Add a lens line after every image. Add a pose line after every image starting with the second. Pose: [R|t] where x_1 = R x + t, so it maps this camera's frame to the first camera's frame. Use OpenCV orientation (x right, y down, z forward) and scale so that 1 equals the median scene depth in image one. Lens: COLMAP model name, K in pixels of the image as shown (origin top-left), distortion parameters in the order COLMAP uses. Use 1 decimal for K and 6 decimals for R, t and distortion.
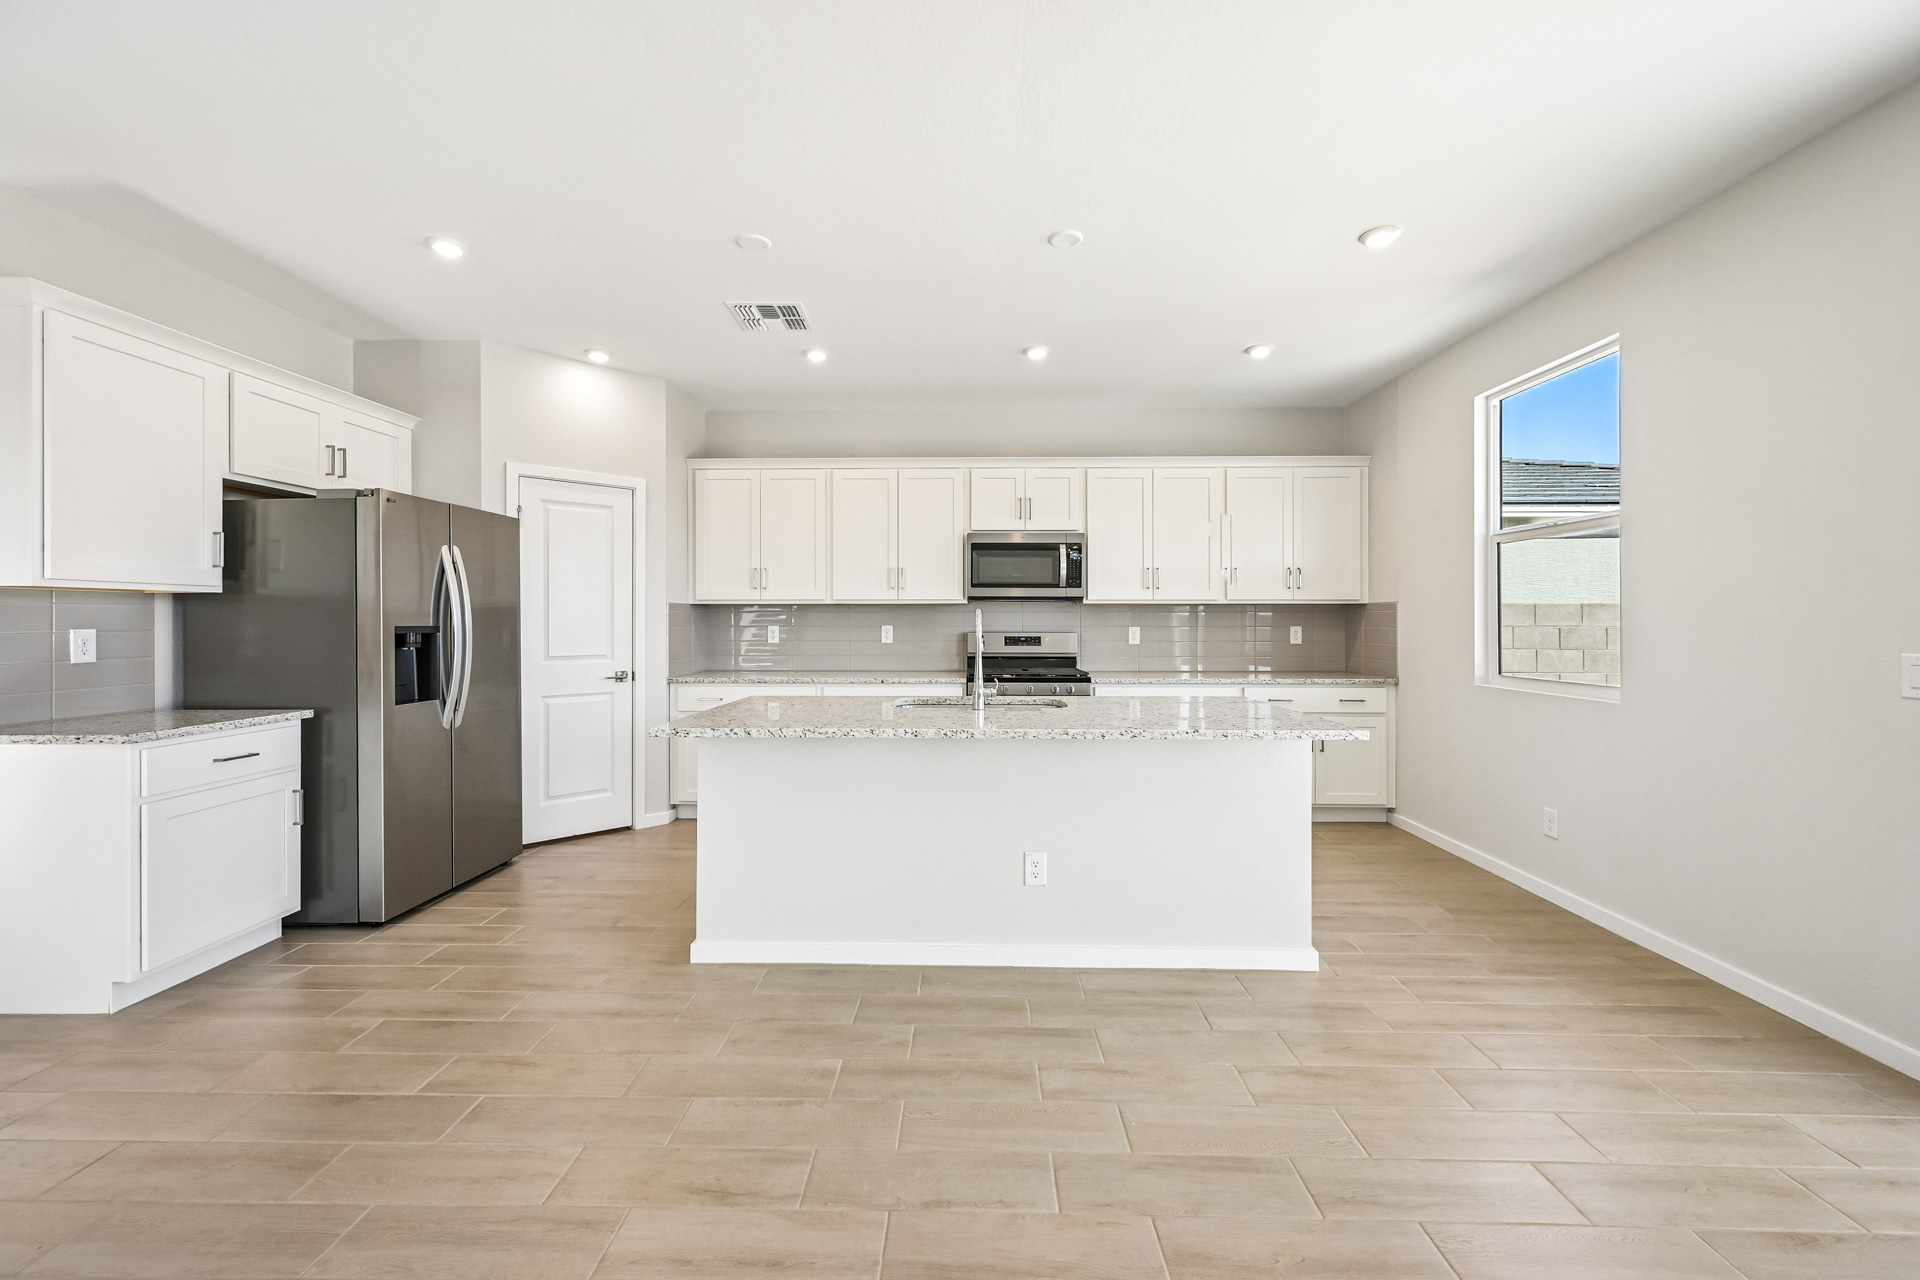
lens RADIAL K [[764.1, 0, 959.0], [0, 764.1, 622.0], [0, 0, 1]] dist [0.001448, 0.000771]
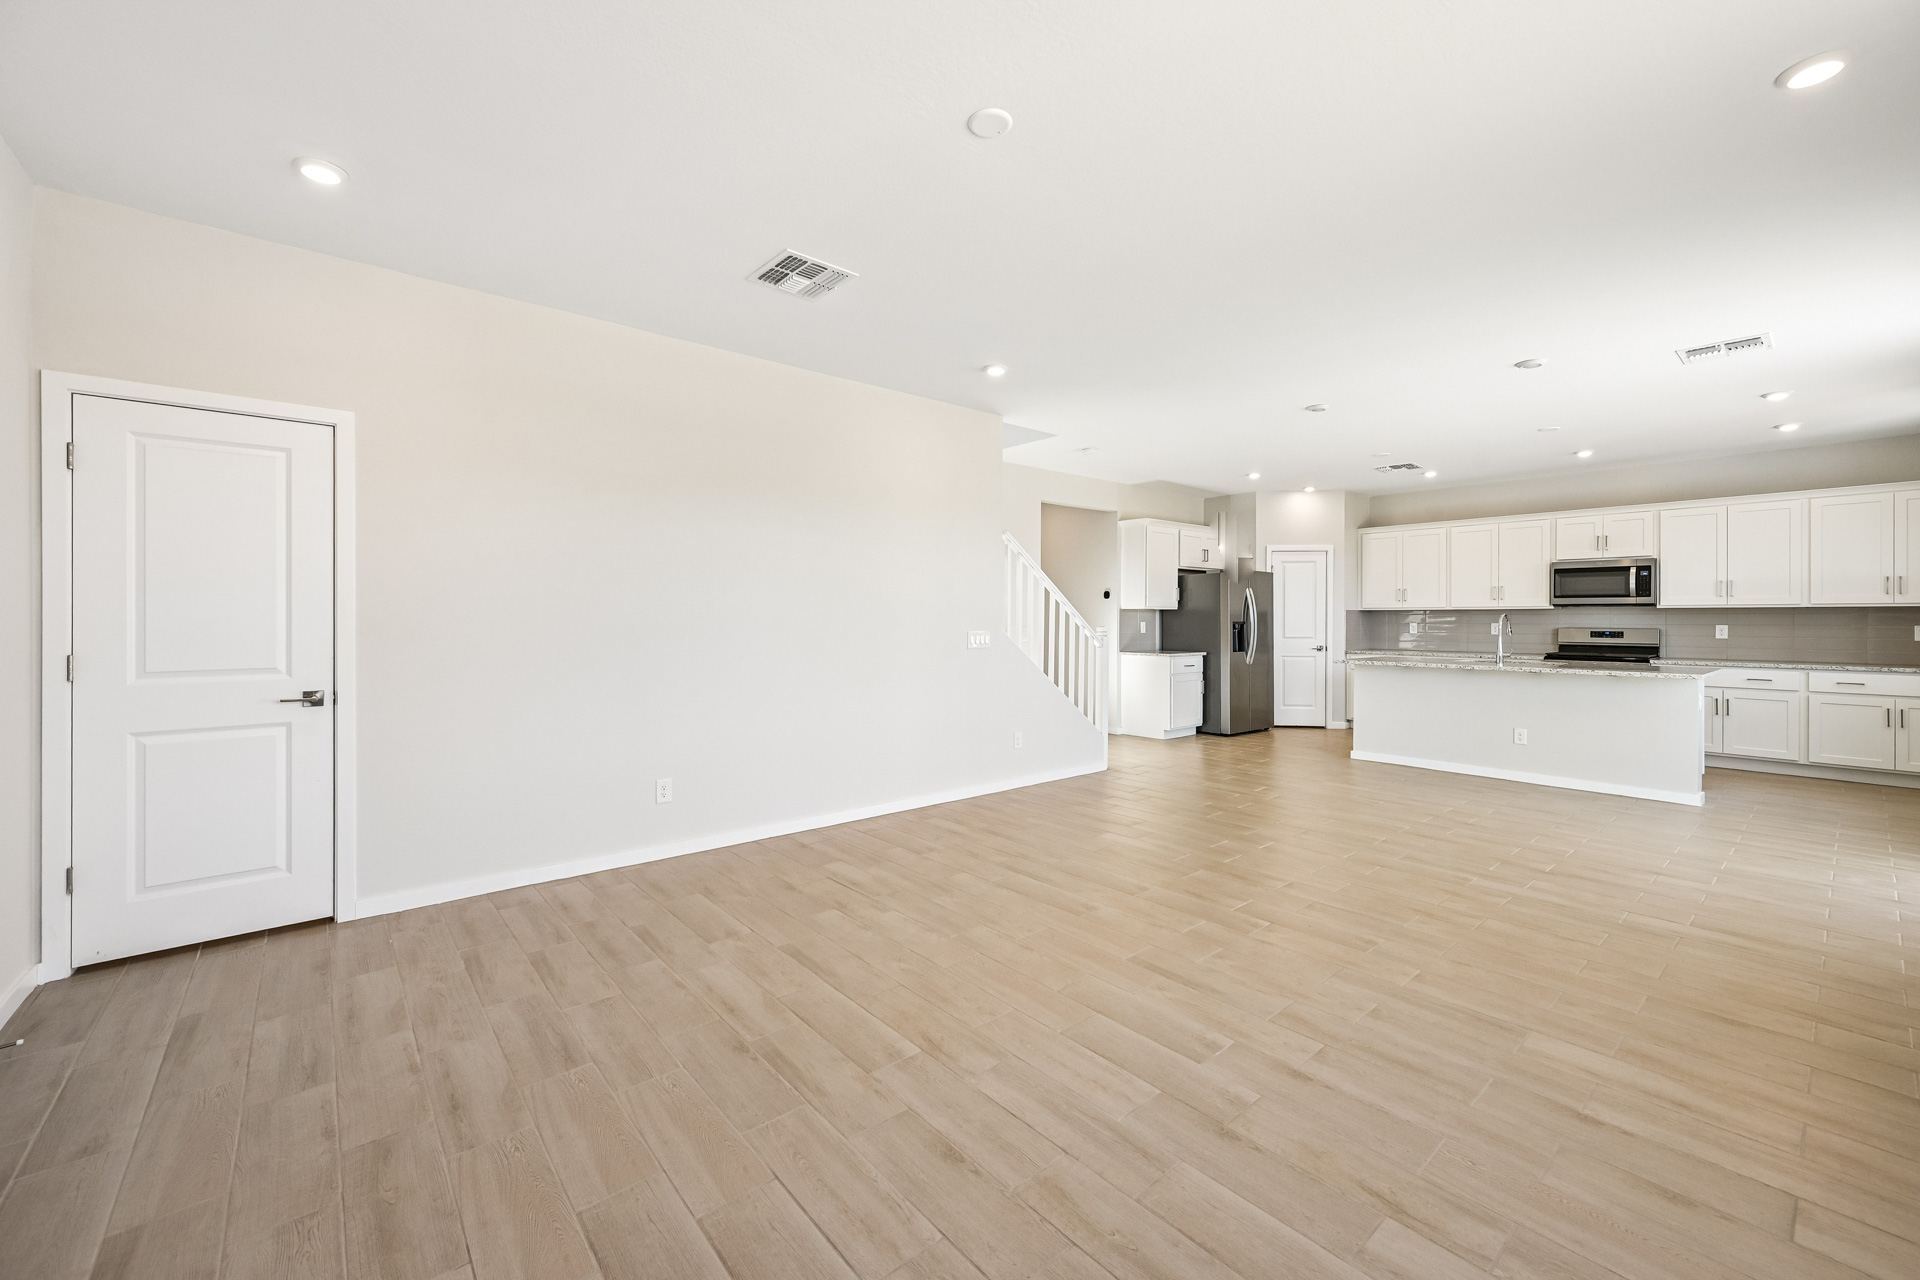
lens RADIAL K [[764.1, 0, 959.6], [0, 764.1, 621.2], [0, 0, 1]] dist [0.001448, 0.000771]
pose [[0.662632, 0.003162, -0.748938, 0.407596], [-0.004509, 0.999990, 0.000233, 0.006016], [0.748931, 0.003222, 0.662640, -0.977546]]
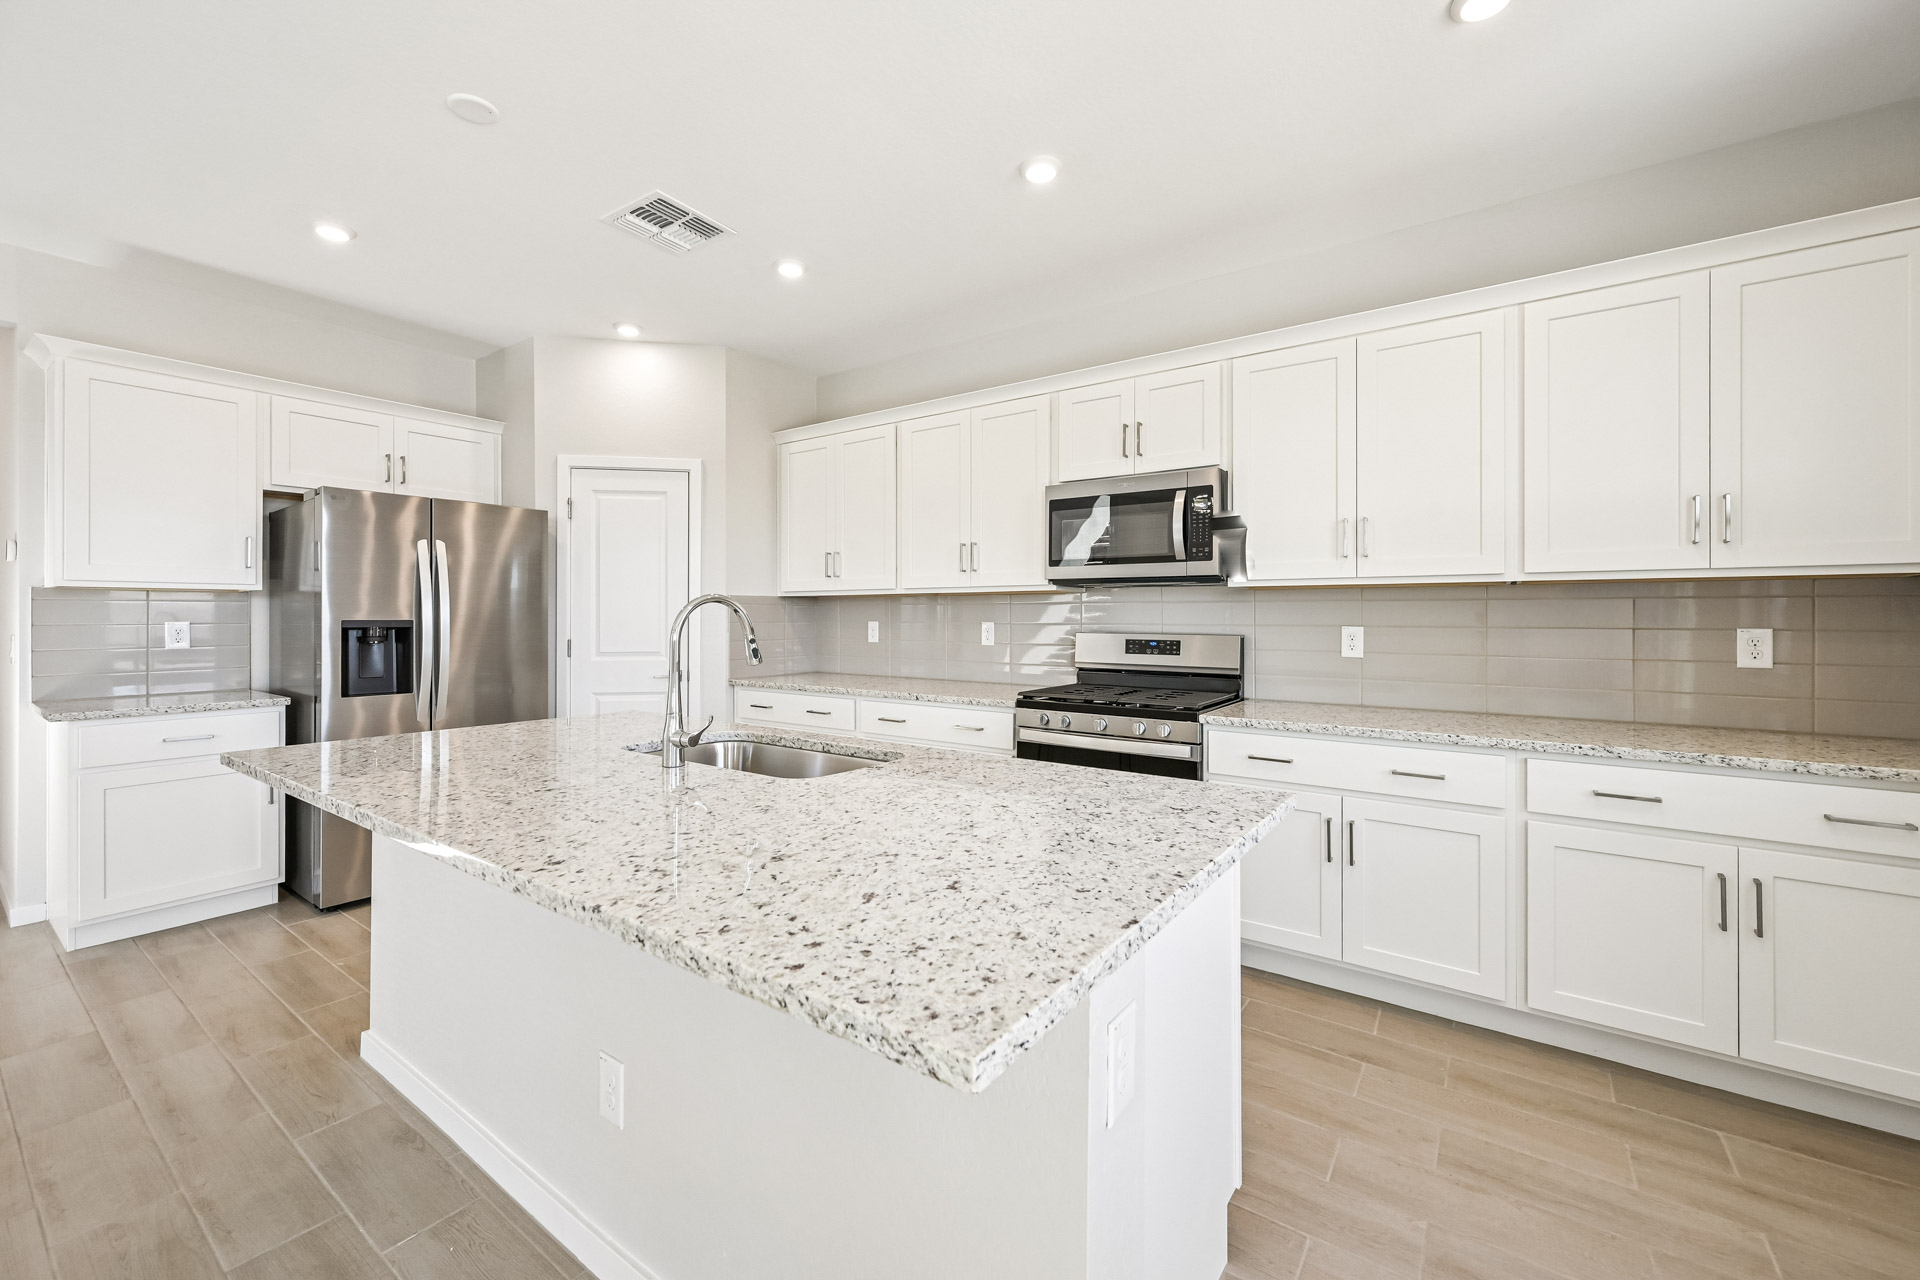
lens RADIAL K [[764.1, 0, 960.0], [0, 764.1, 617.7], [0, 0, 1]] dist [0.001448, 0.000771]
pose [[0.826012, 0.002305, -0.563648, 0.363922], [-0.001968, 0.999997, 0.001204, -0.000554], [0.563649, 0.000115, 0.826014, 0.433737]]
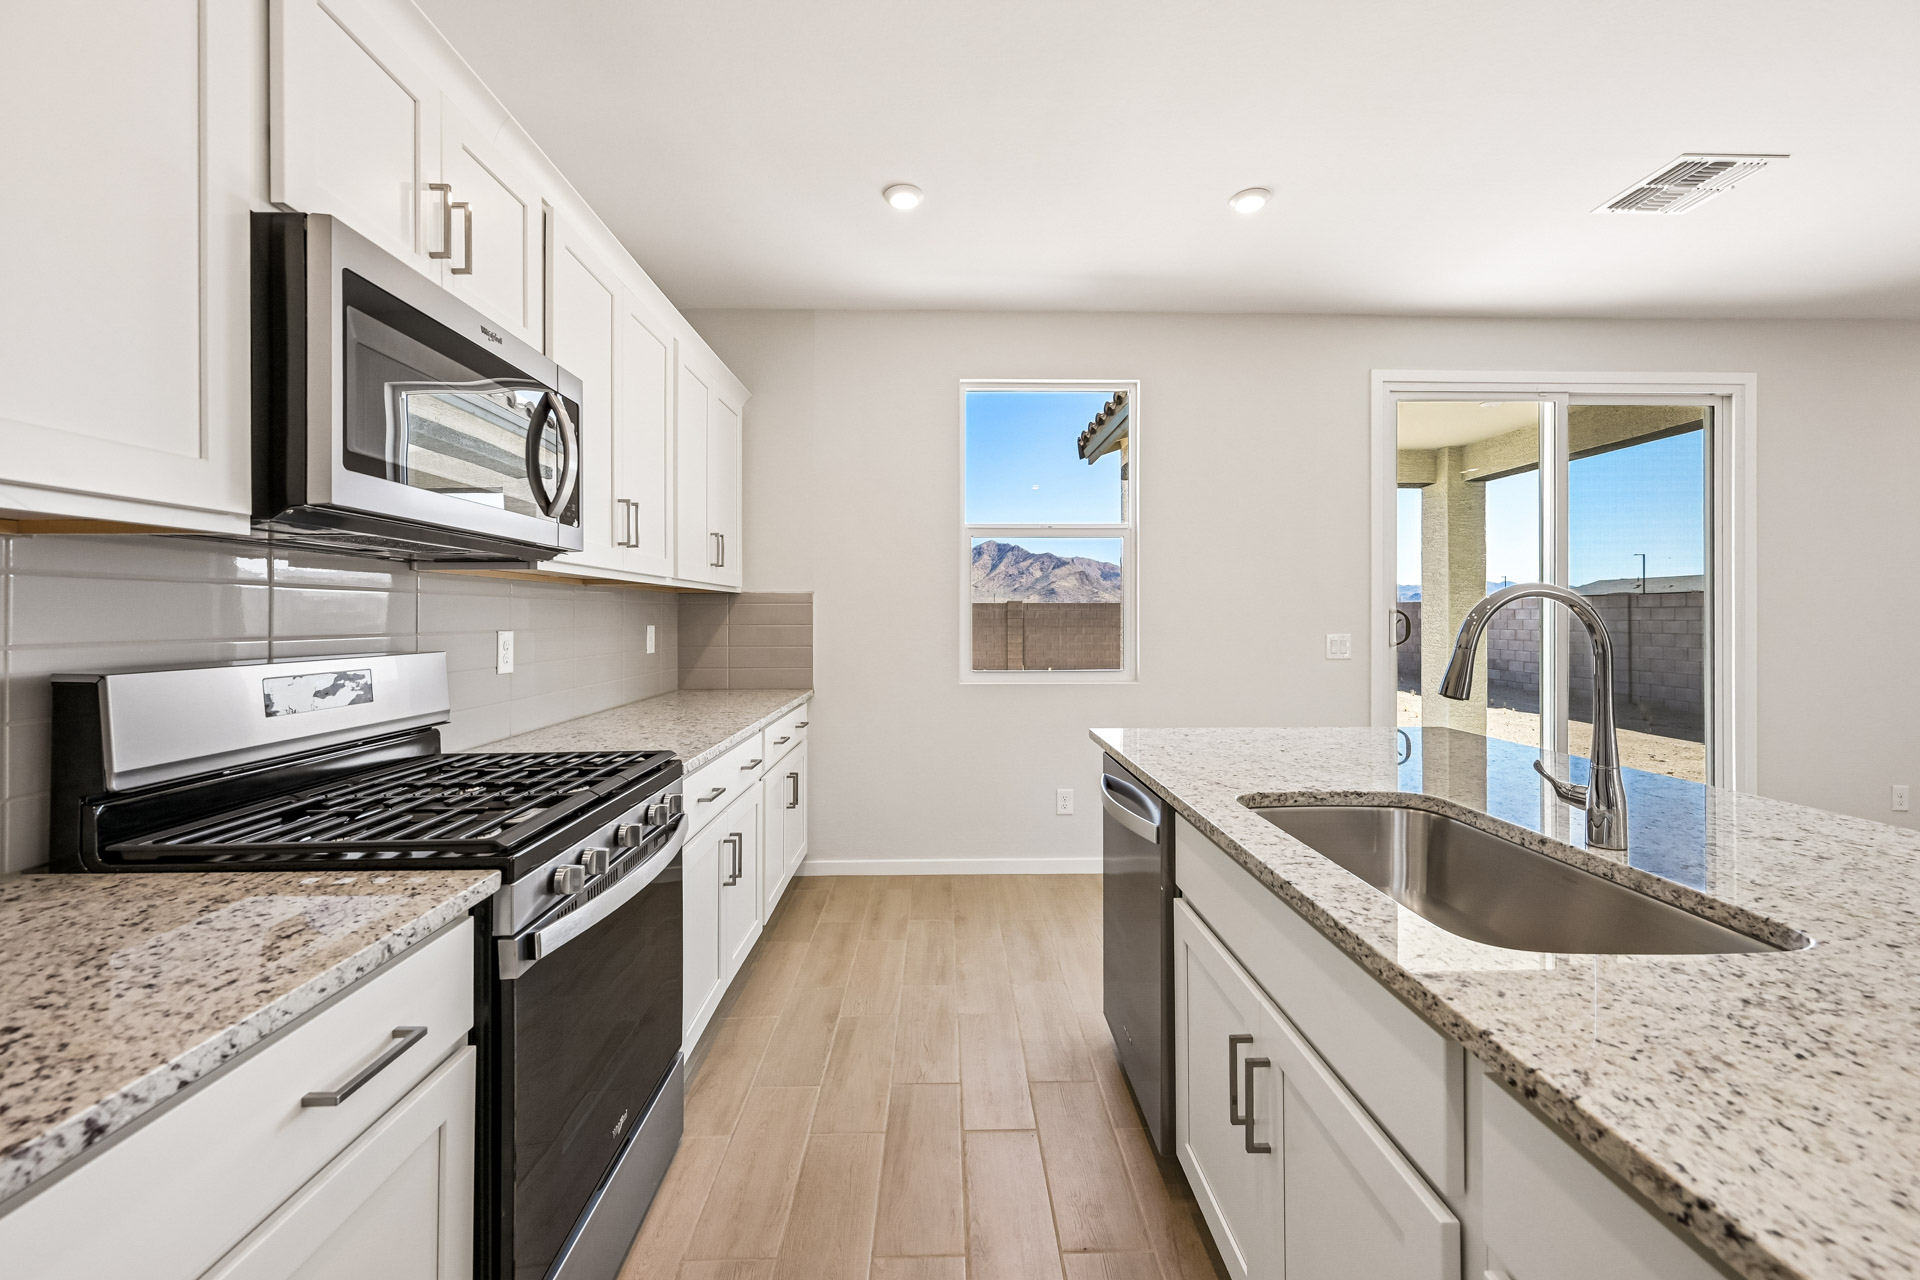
lens RADIAL K [[764.1, 0, 956.1], [0, 764.1, 613.1], [0, 0, 1]] dist [0.001448, 0.000771]
pose [[-0.043247, 0.003187, 0.999059, -0.234282], [0.003639, 0.999989, -0.003032, -0.002347], [-0.999058, 0.003505, -0.043258, 0.911245]]
